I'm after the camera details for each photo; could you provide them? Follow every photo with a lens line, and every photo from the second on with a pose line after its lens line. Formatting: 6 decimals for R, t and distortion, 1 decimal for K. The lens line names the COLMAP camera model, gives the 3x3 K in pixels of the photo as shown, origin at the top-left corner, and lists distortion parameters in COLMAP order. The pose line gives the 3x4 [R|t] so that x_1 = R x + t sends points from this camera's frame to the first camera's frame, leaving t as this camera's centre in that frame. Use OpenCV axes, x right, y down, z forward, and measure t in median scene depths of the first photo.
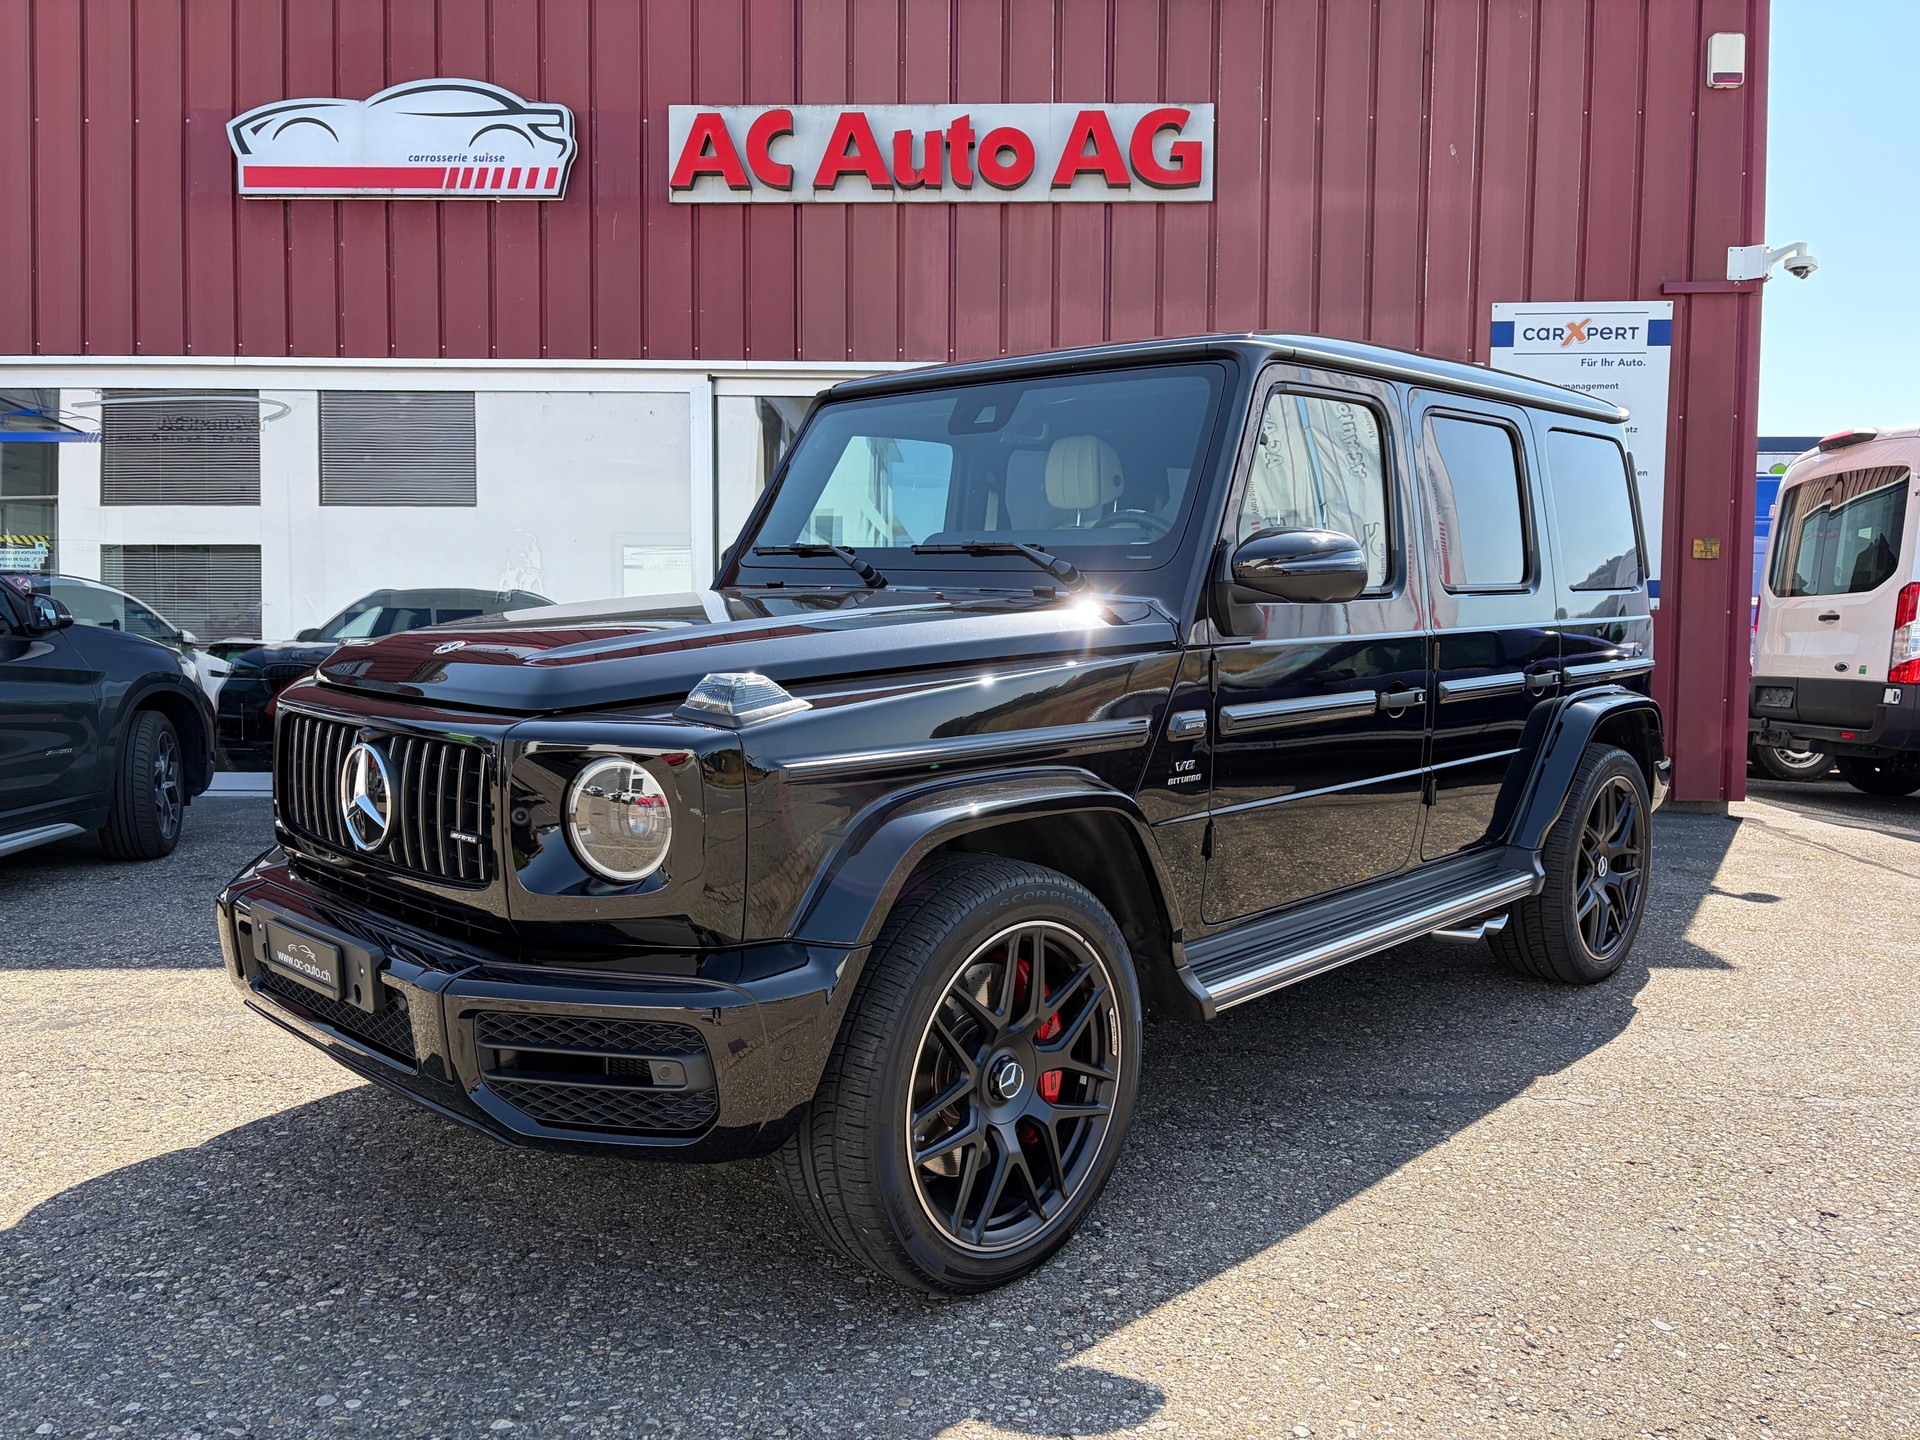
lens RADIAL K [[1416.6, 0, 1030.6], [0, 1416.6, 745.0], [0, 0, 1]] dist [-0.029387, 0.062969]
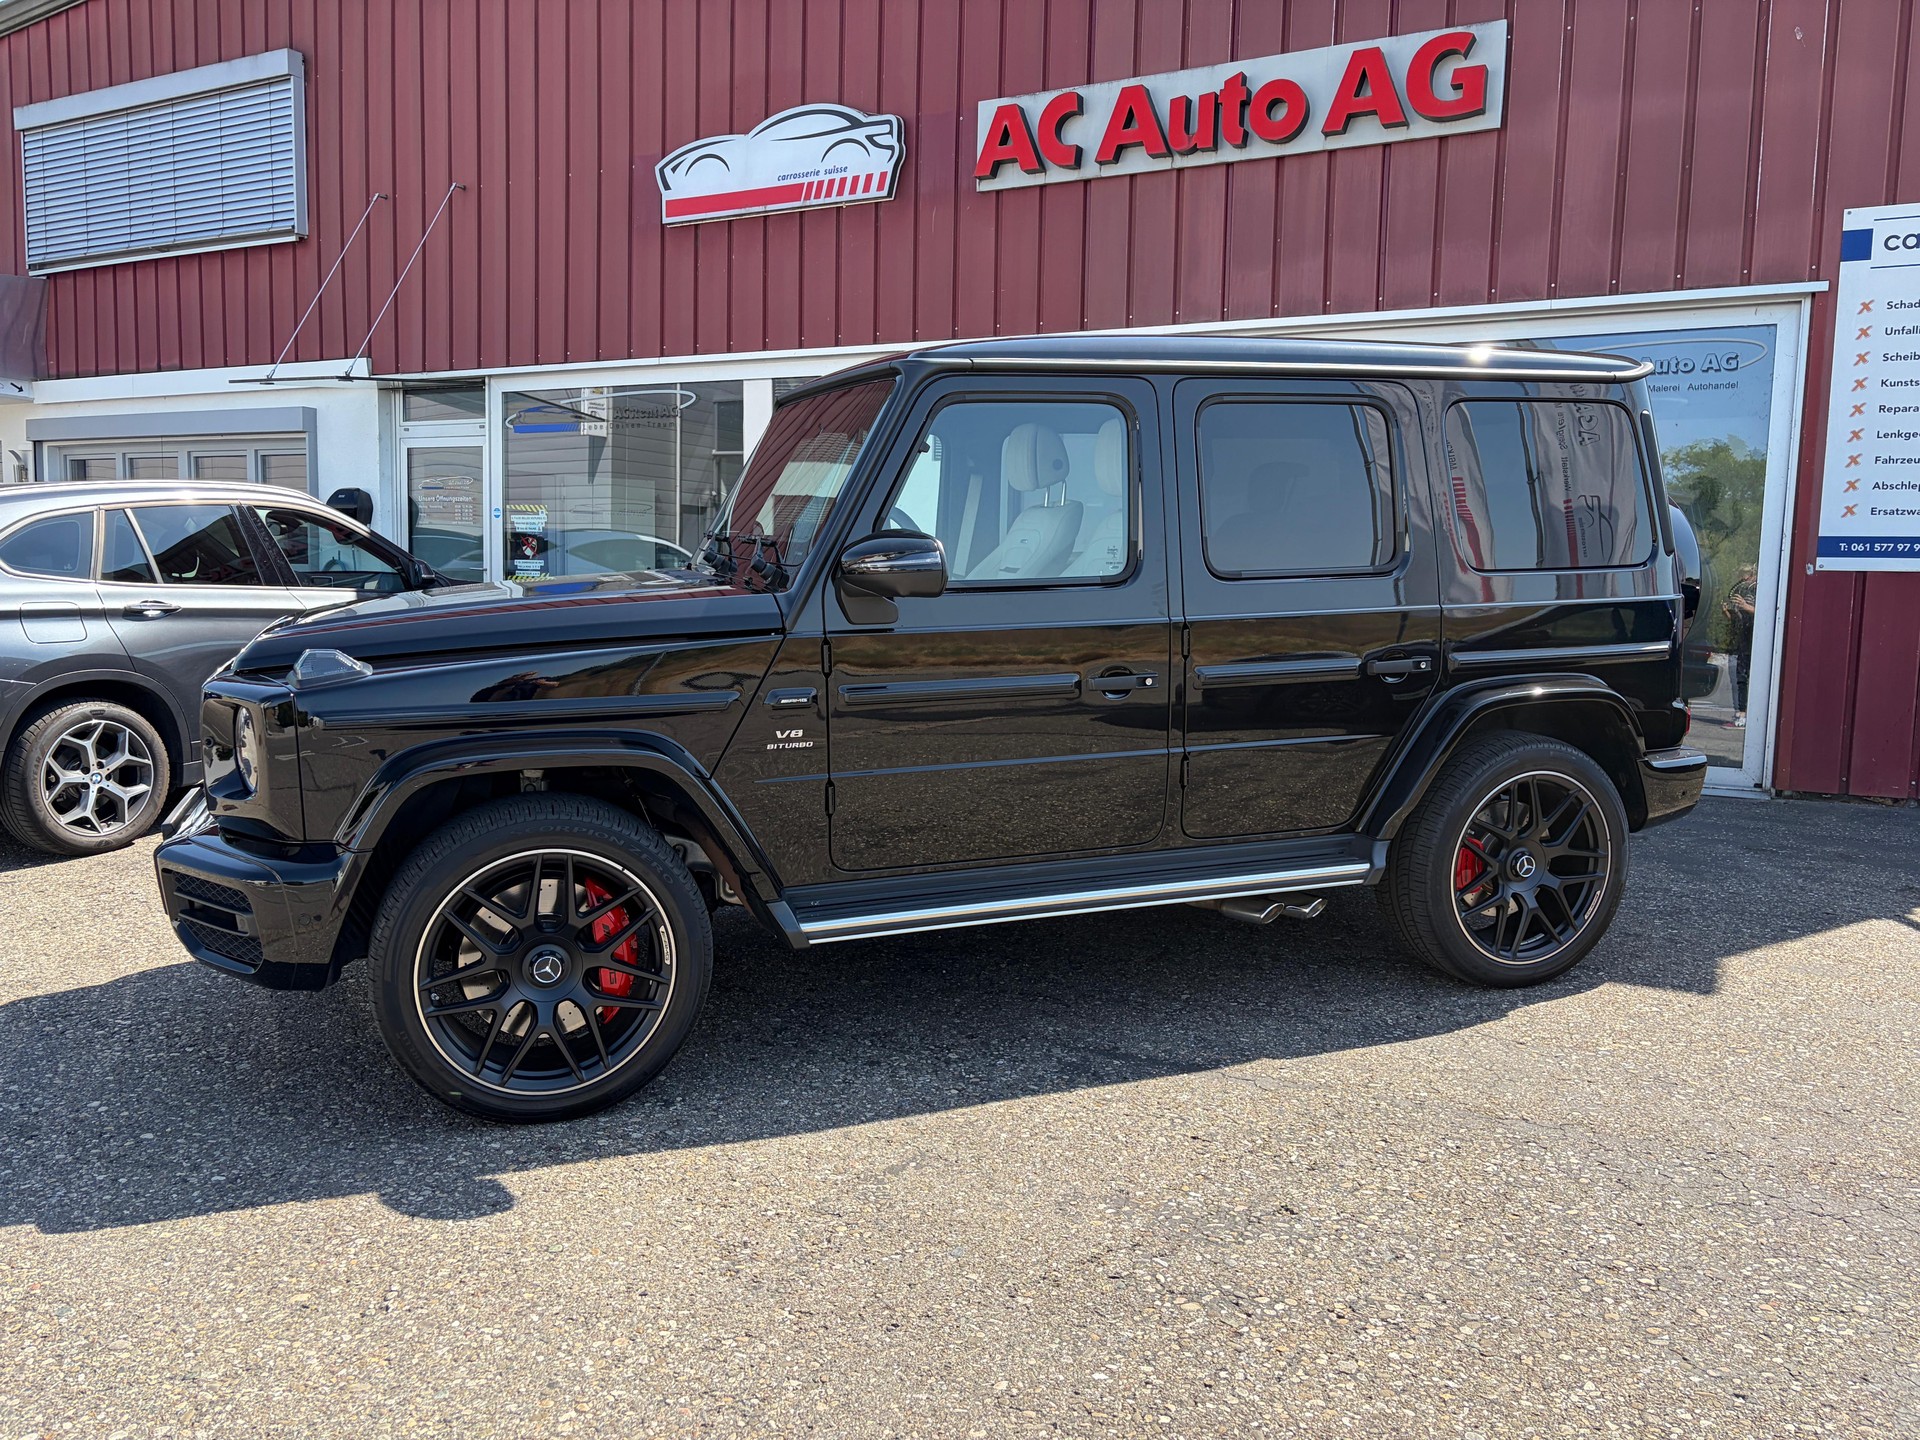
lens RADIAL K [[1431.8, 0, 960.0], [0, 1431.8, 720.0], [0, 0, 1]] dist [0.022140, -0.027884]
pose [[0.901228, 0.050845, -0.430352, 0.229776], [-0.047281, 0.998701, 0.018979, -0.002368], [0.430758, 0.003243, 0.902462, 0.007486]]
